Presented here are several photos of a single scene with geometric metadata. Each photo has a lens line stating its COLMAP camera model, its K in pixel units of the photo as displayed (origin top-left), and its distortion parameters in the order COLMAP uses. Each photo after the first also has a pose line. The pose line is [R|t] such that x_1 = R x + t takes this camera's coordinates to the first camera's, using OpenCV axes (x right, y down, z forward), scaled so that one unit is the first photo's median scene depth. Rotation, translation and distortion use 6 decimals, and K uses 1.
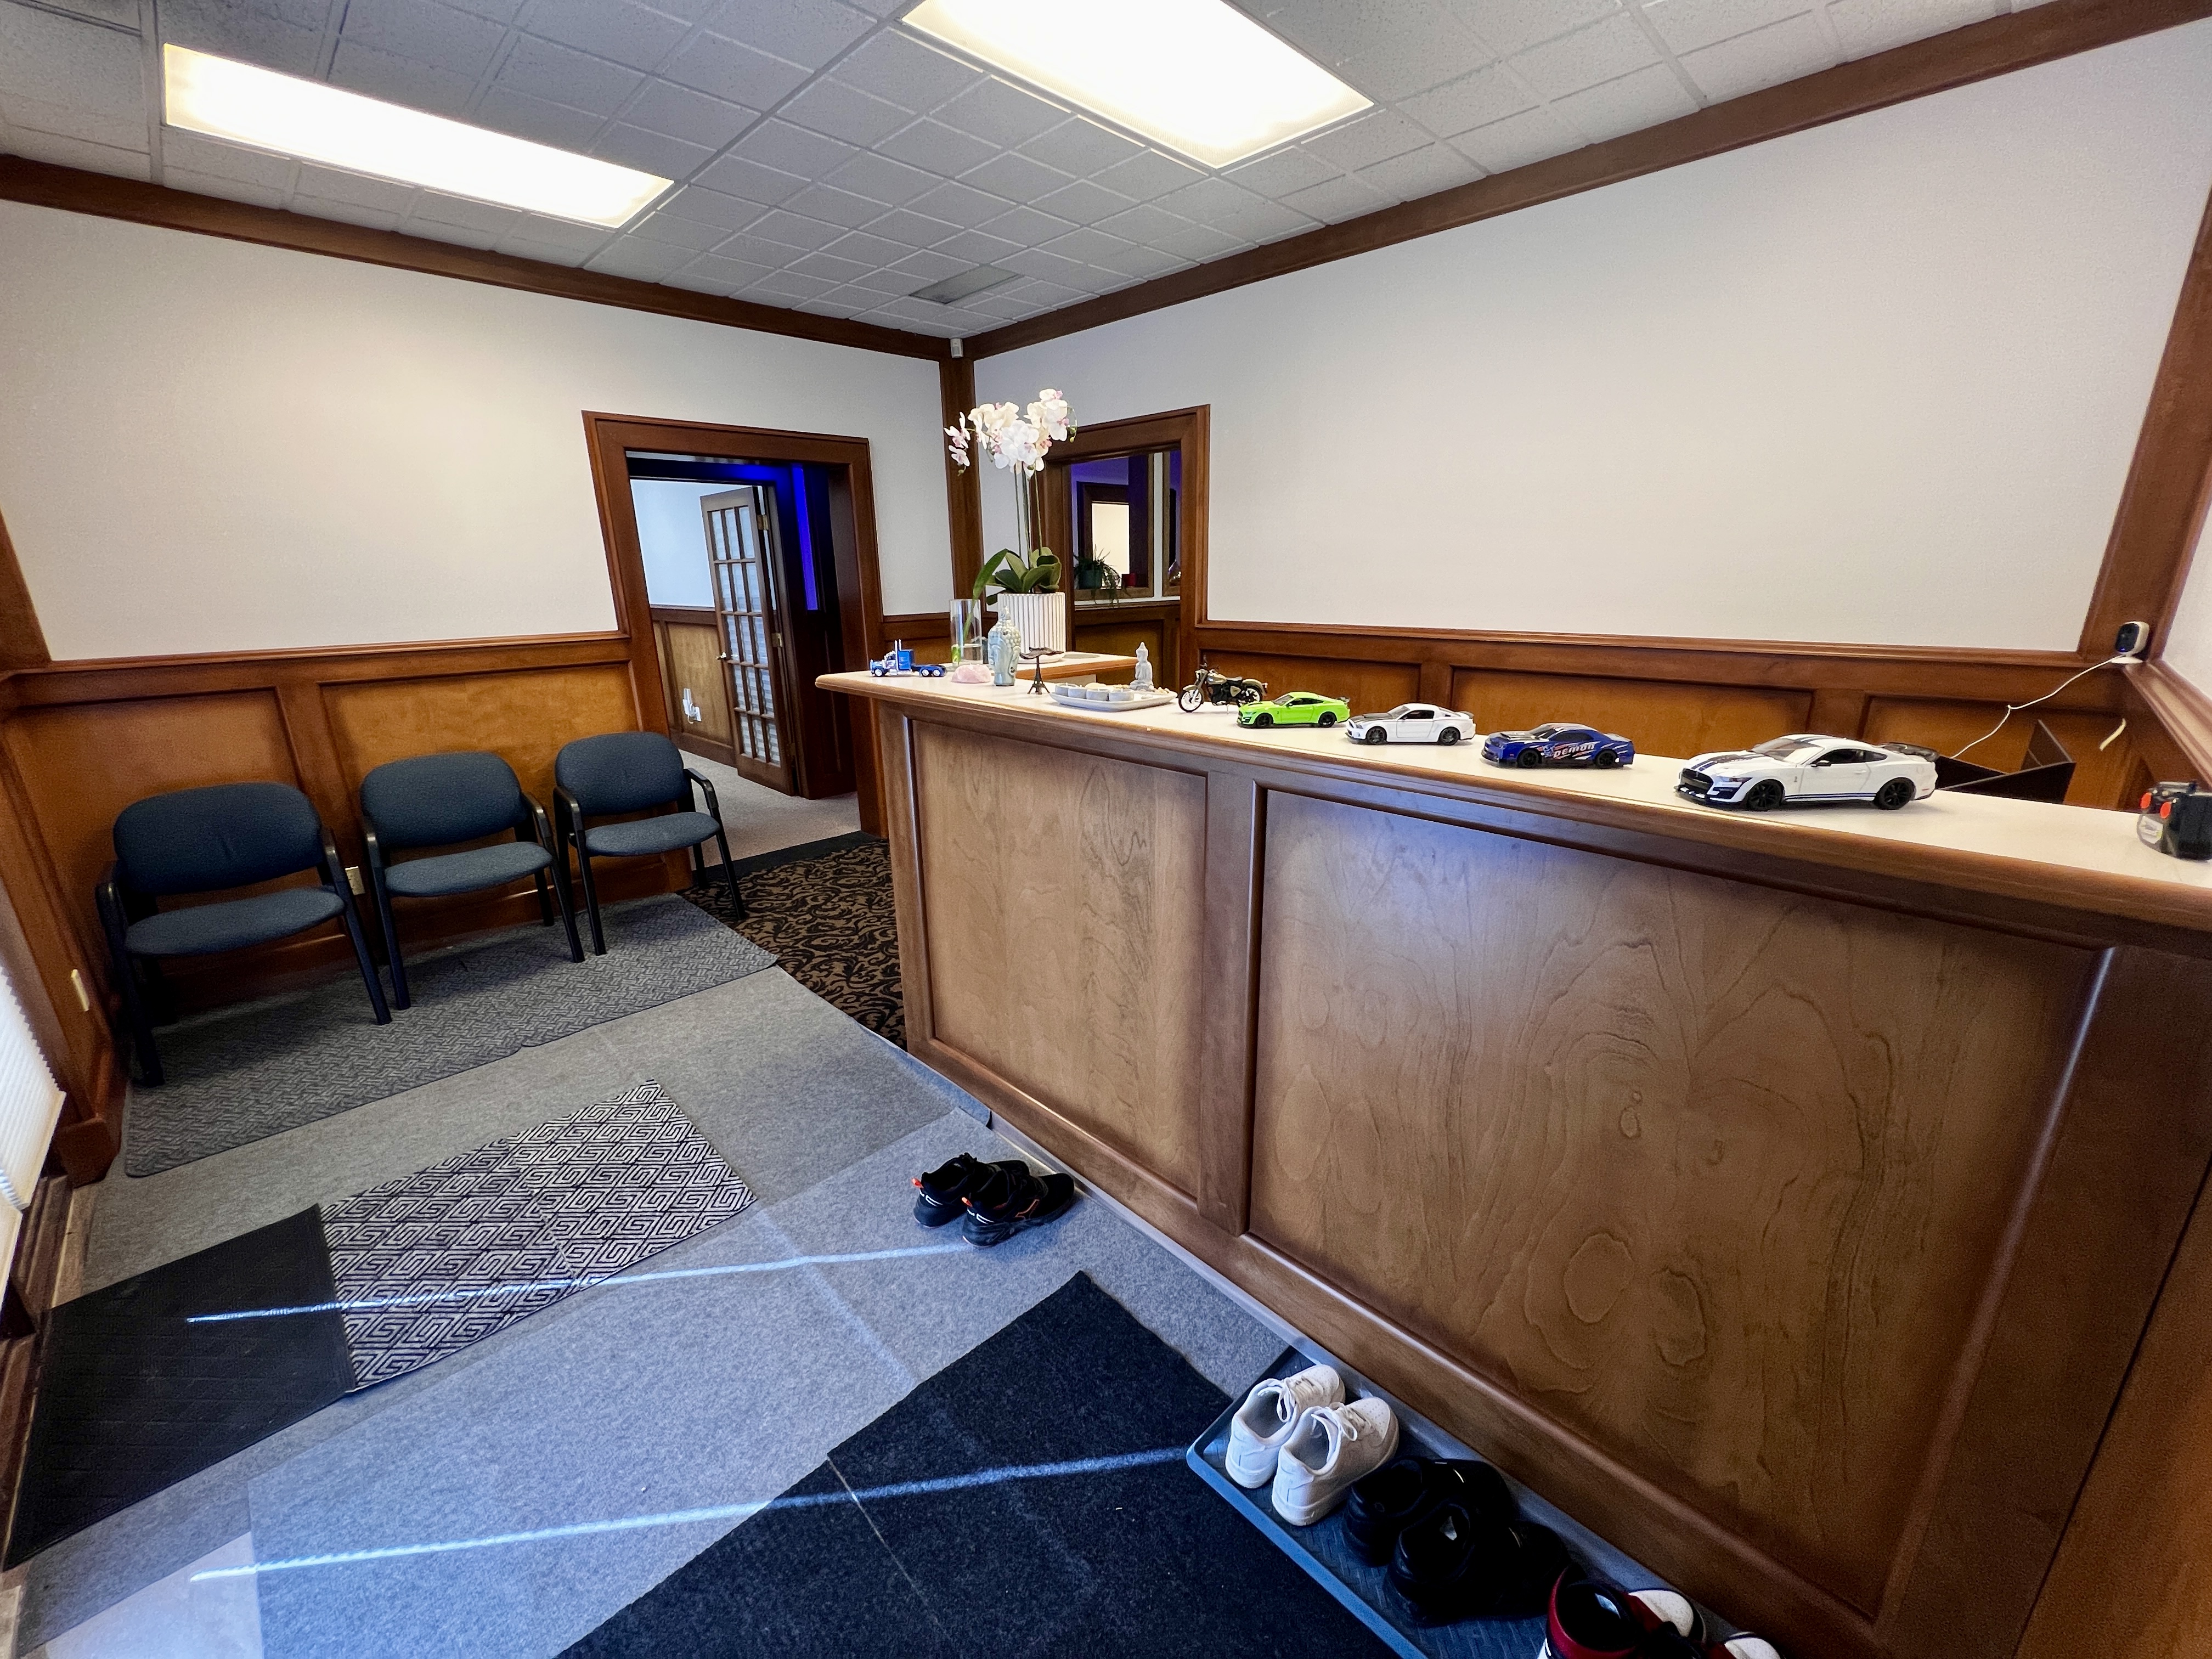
lens RADIAL K [[889.6, 0, 1100.8], [0, 889.6, 833.4], [0, 0, 1]] dist [-0.000418, 0.000343]
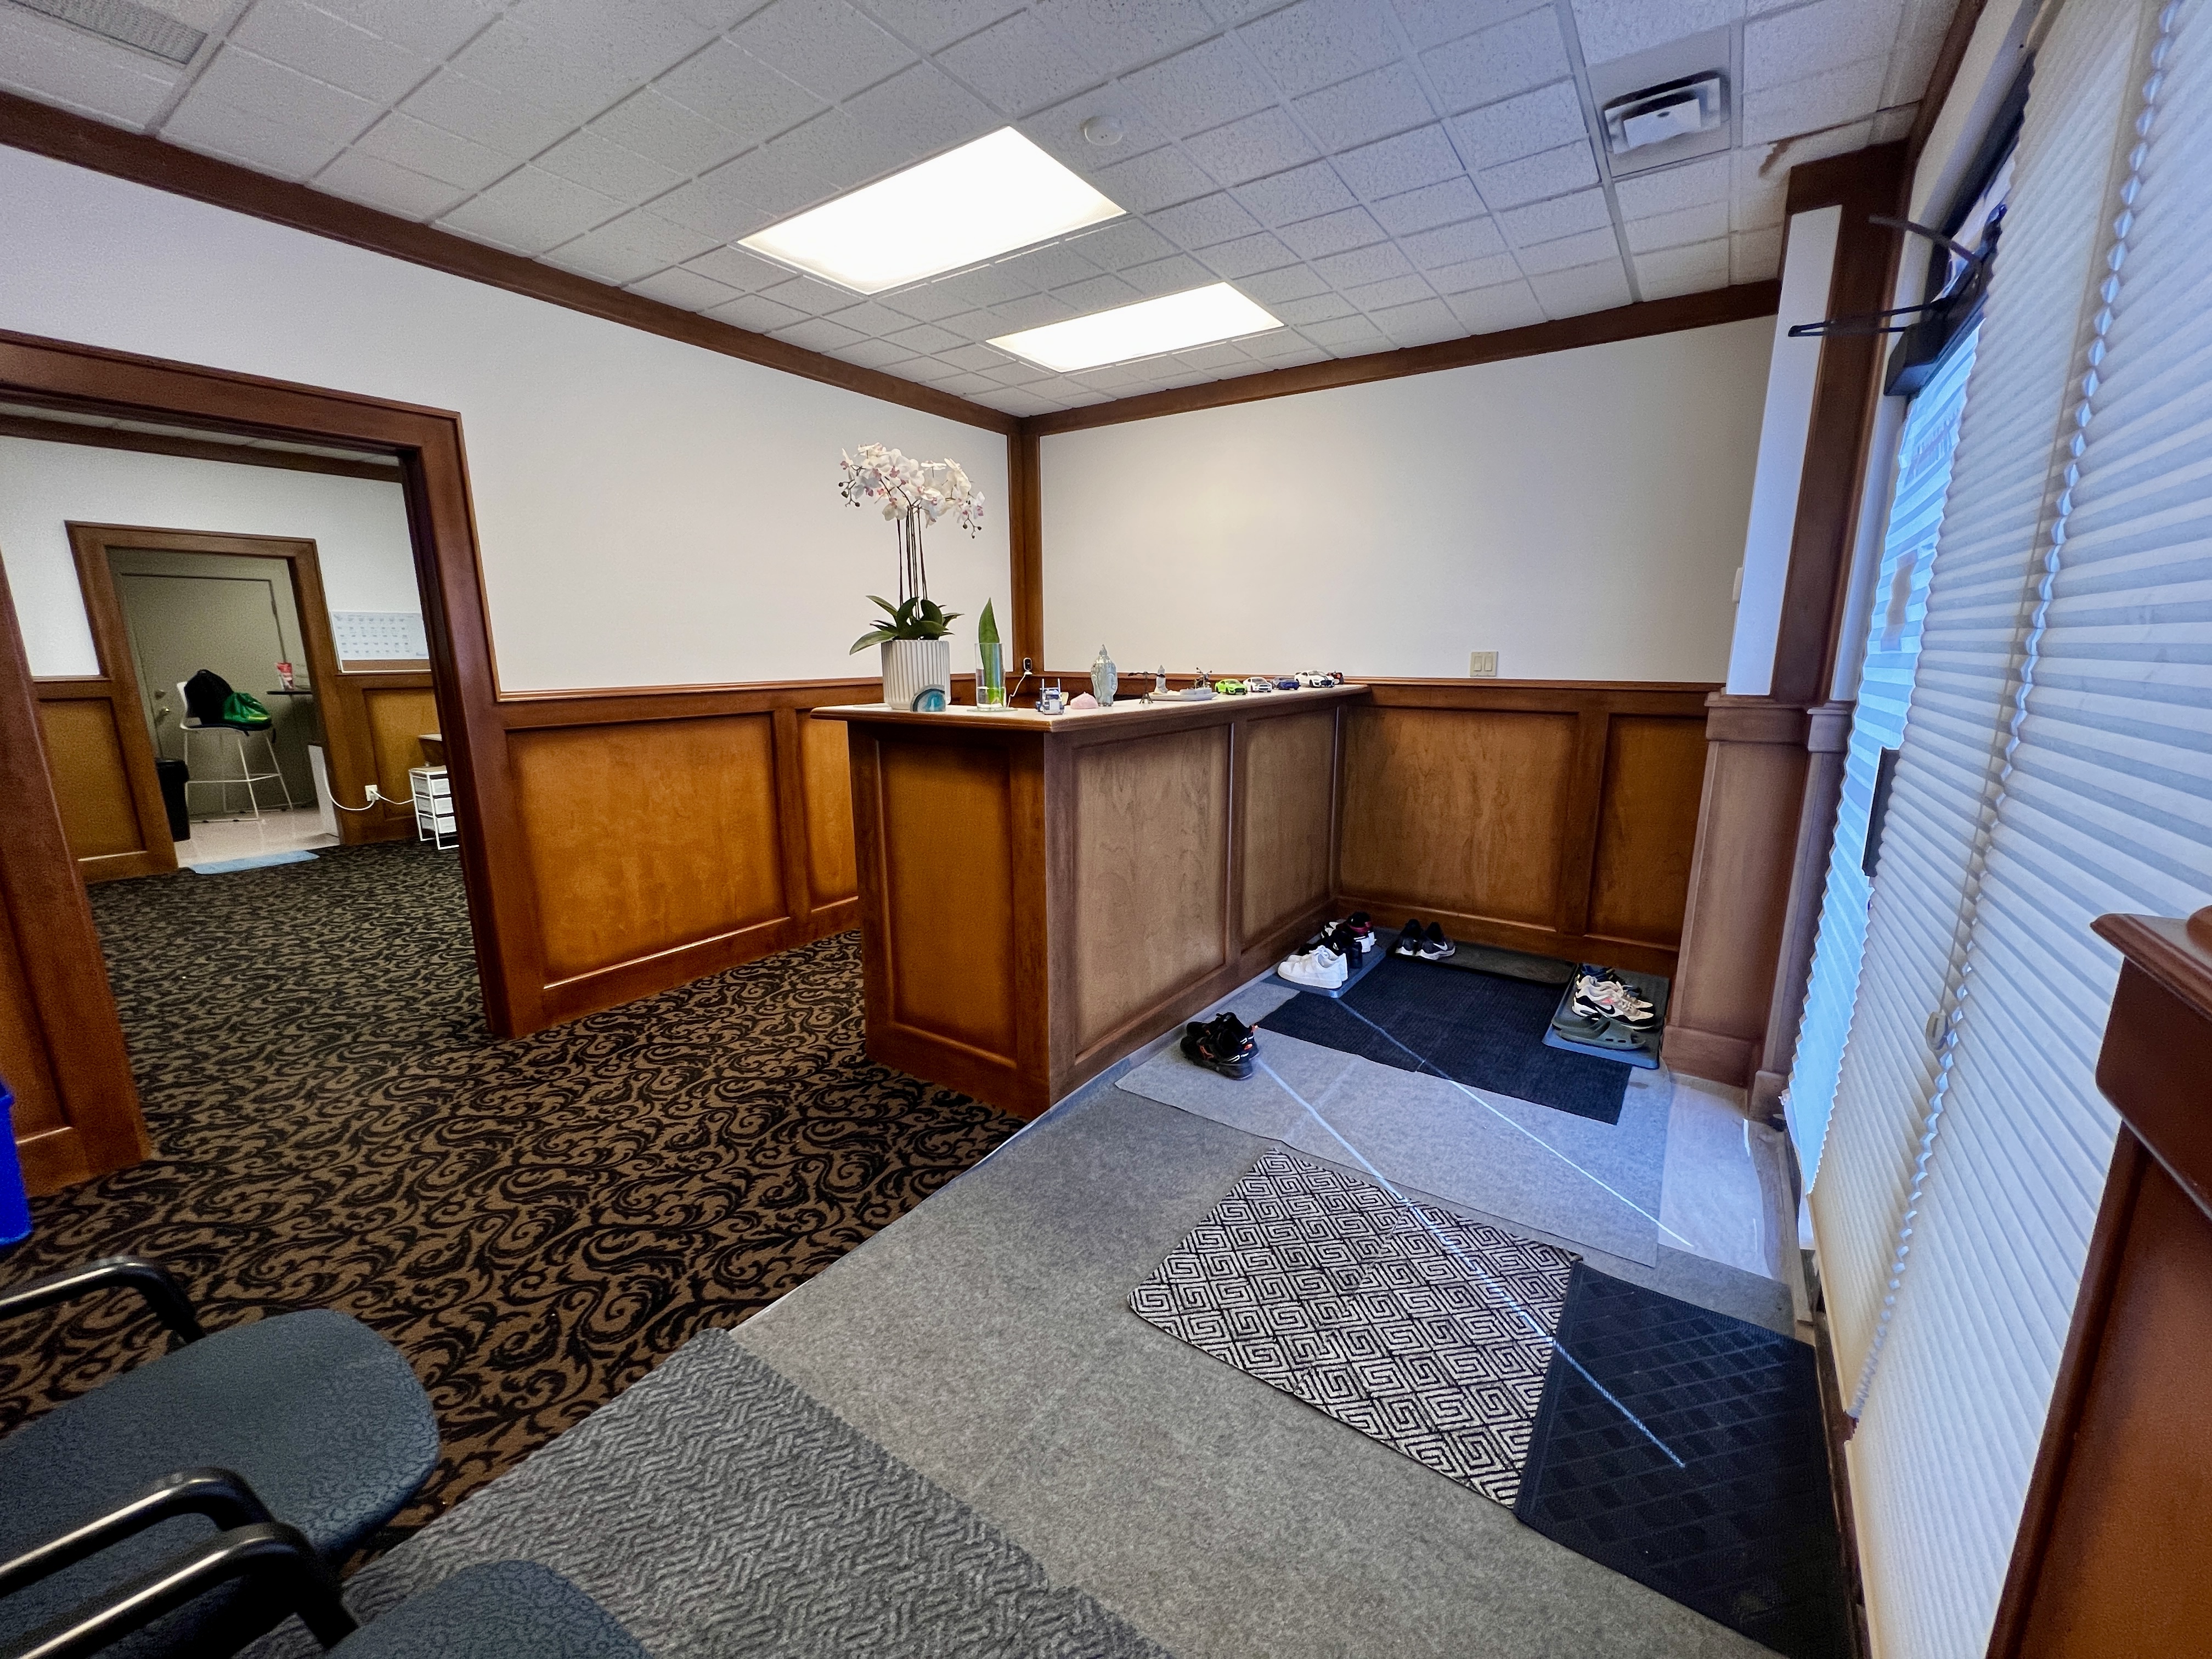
lens RADIAL K [[889.6, 0, 1102.9], [0, 889.6, 835.2], [0, 0, 1]] dist [-0.000418, 0.000343]
pose [[-0.194385, -0.188286, 0.962685, -0.916558], [0.284831, 0.928287, 0.239071, -0.199931], [-0.938662, 0.320675, -0.126815, 0.813105]]
